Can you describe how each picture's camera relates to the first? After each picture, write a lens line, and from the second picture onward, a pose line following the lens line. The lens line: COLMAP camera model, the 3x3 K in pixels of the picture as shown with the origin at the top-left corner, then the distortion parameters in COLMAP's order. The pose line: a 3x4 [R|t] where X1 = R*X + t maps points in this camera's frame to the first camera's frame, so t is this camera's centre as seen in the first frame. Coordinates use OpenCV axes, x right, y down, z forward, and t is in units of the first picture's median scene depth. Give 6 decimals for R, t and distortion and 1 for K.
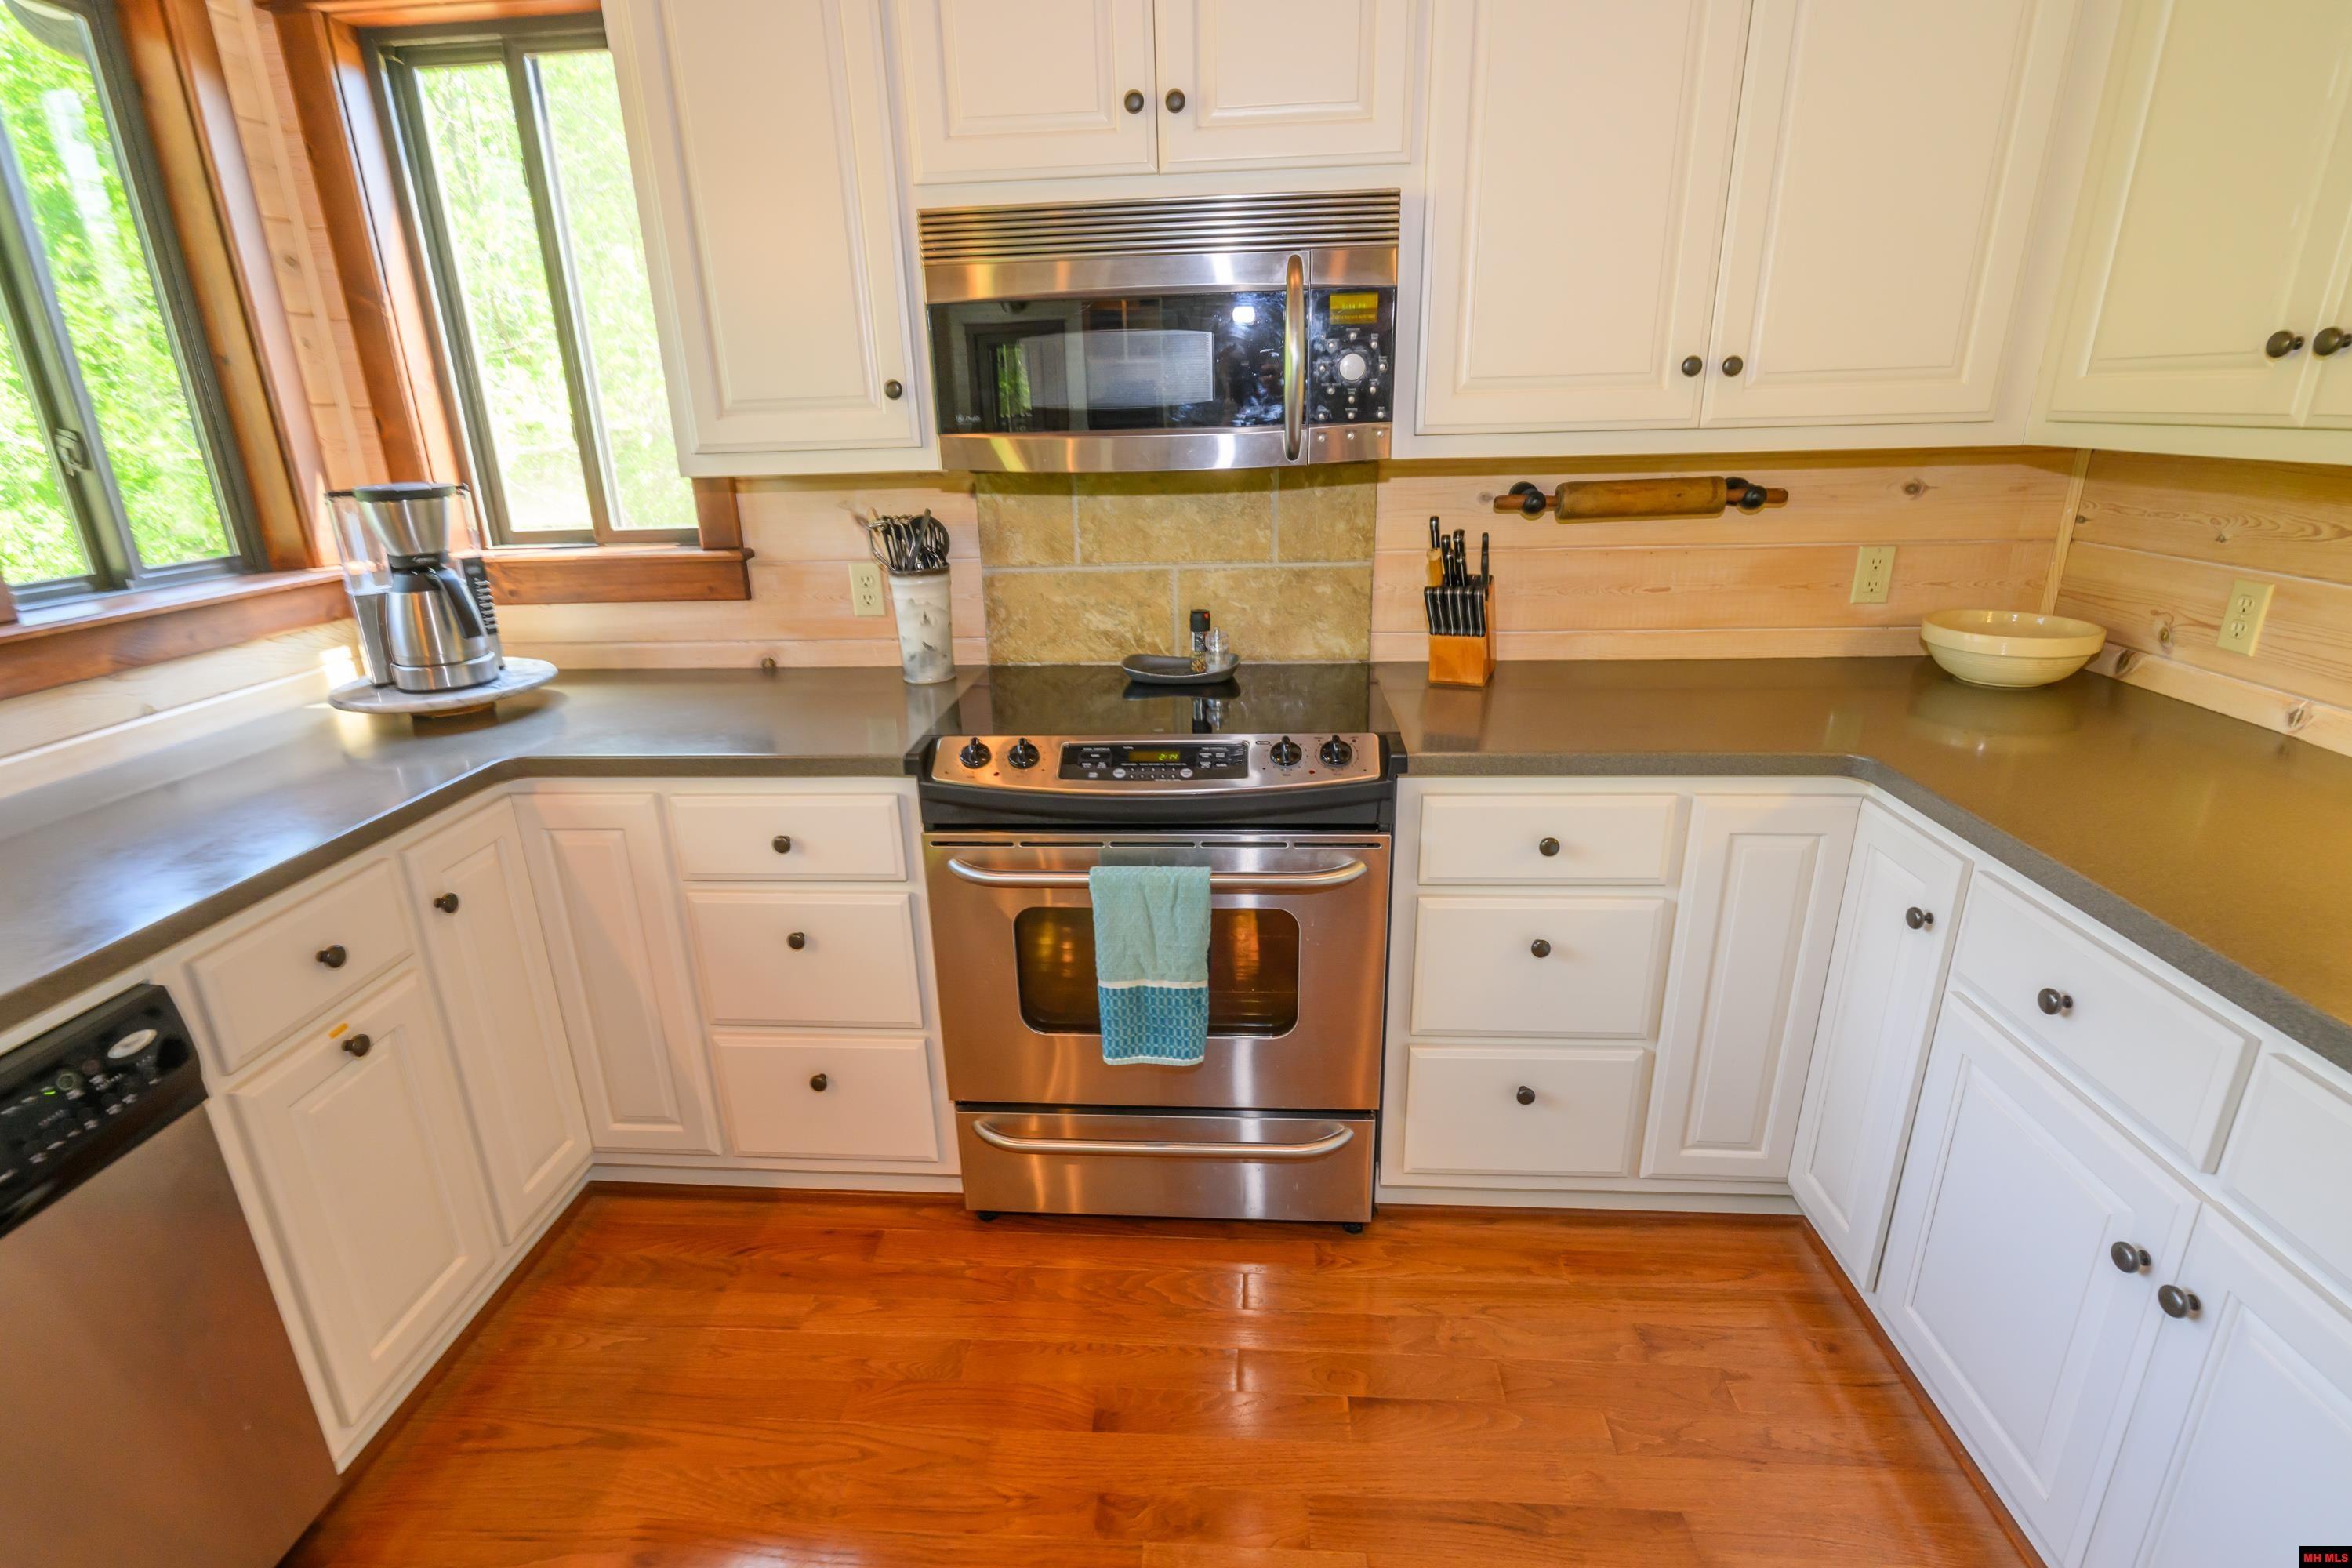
lens RADIAL K [[1116.8, 0, 1160.7], [0, 1116.8, 783.5], [0, 0, 1]] dist [-0.000623, 0.001525]
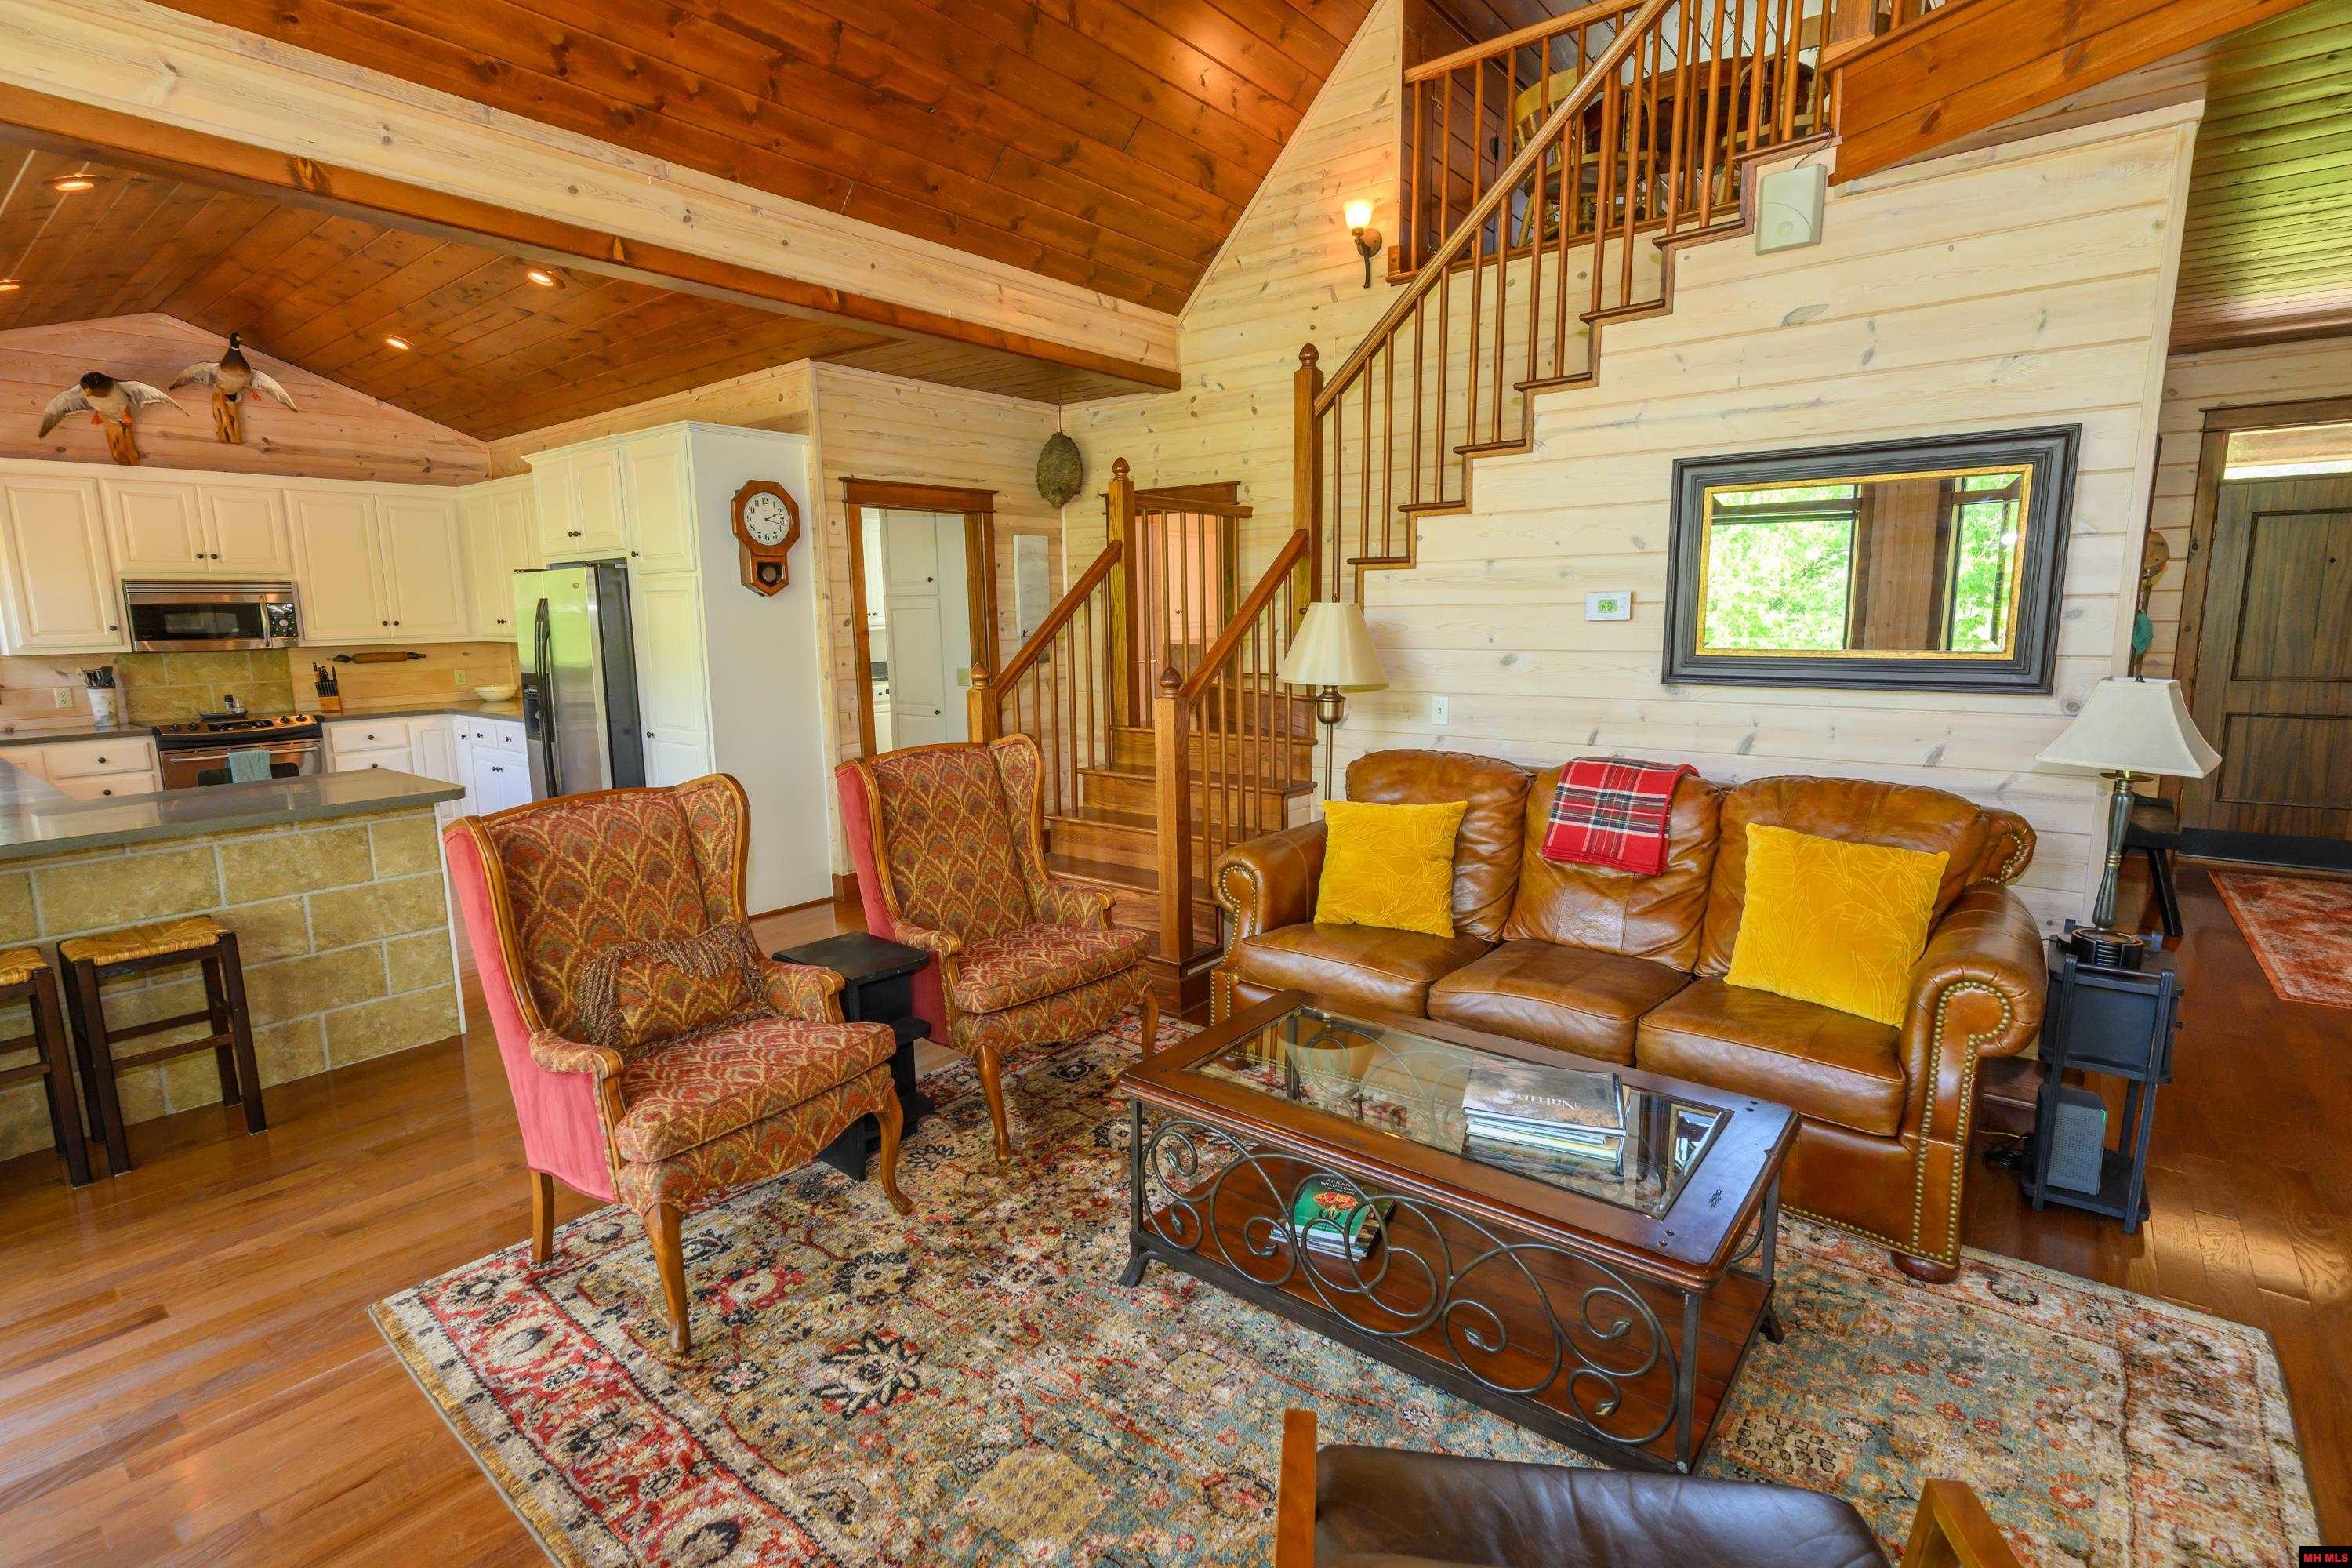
lens RADIAL K [[1116.8, 0, 1170.8], [0, 1116.8, 779.8], [0, 0, 1]] dist [-0.000623, 0.001525]
pose [[0.562719, -0.107410, 0.819640, -1.194742], [0.268873, 0.961391, -0.058607, 1.077376], [-0.781700, 0.253358, 0.569873, -3.110452]]
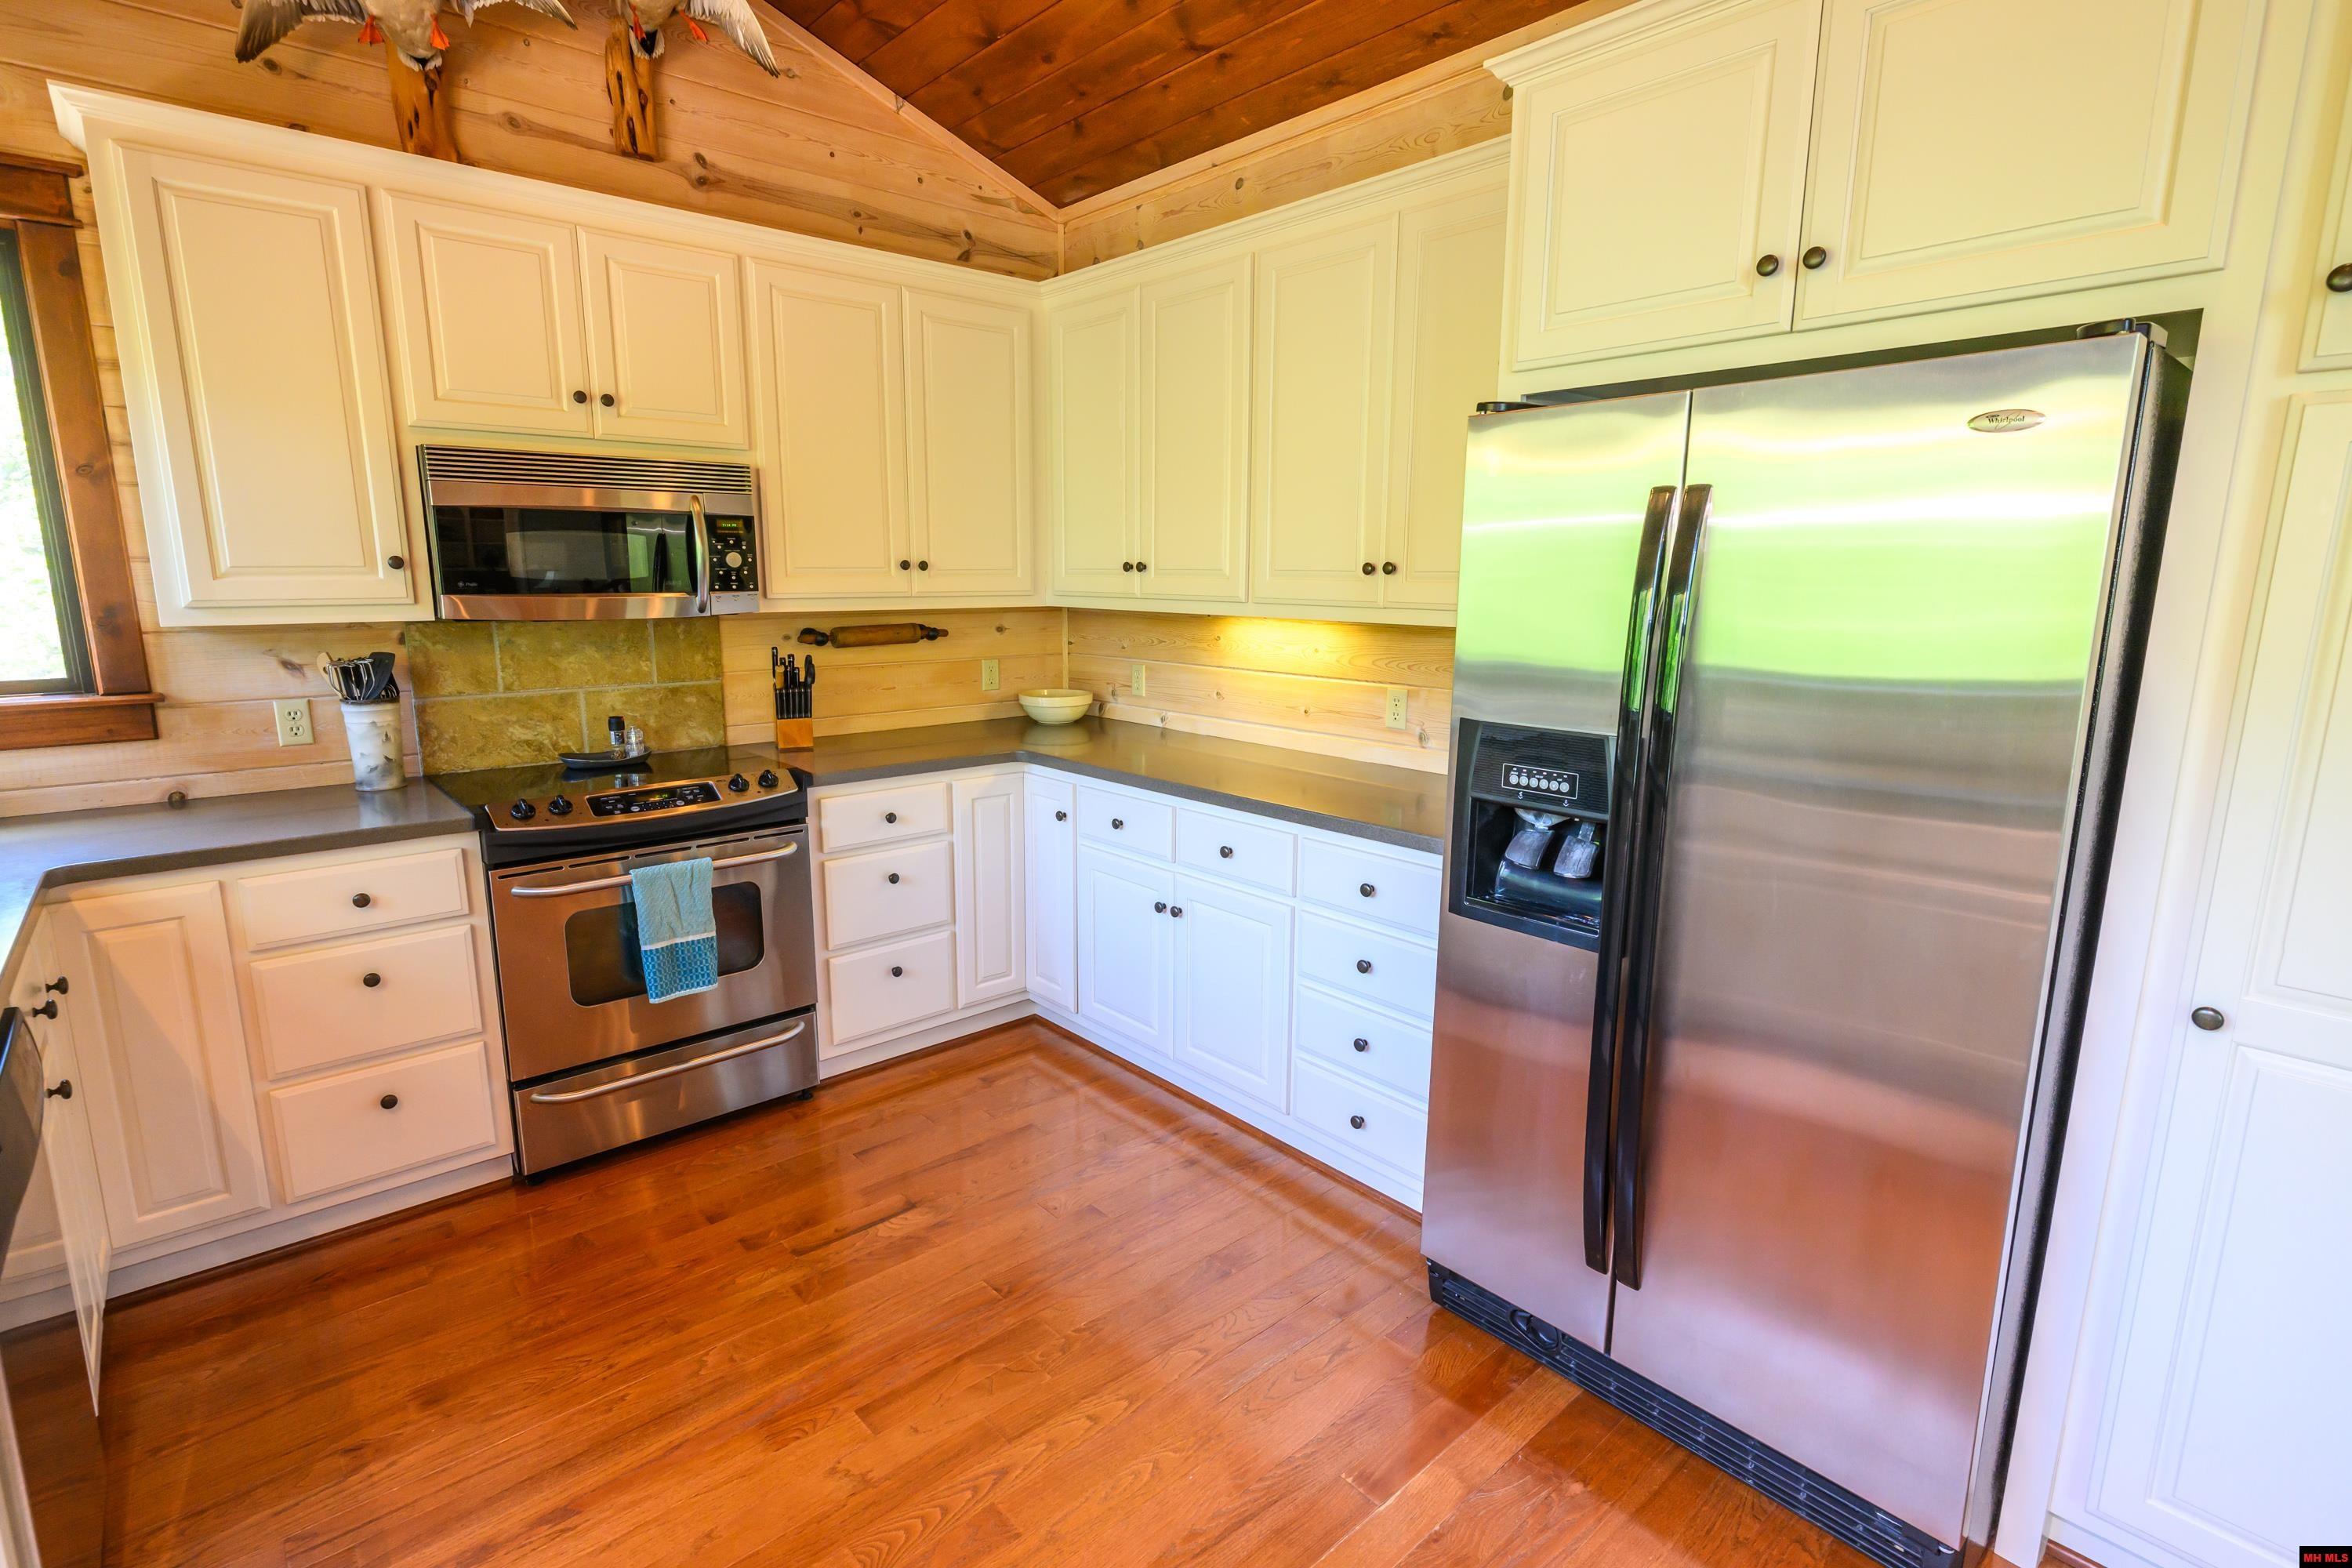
lens RADIAL K [[1116.8, 0, 1163.3], [0, 1116.8, 769.9], [0, 0, 1]] dist [-0.000623, 0.001525]
pose [[0.698327, -0.098179, 0.709013, -0.556012], [0.211007, 0.974766, -0.072849, 0.184118], [-0.683970, 0.200479, 0.701422, -0.526514]]
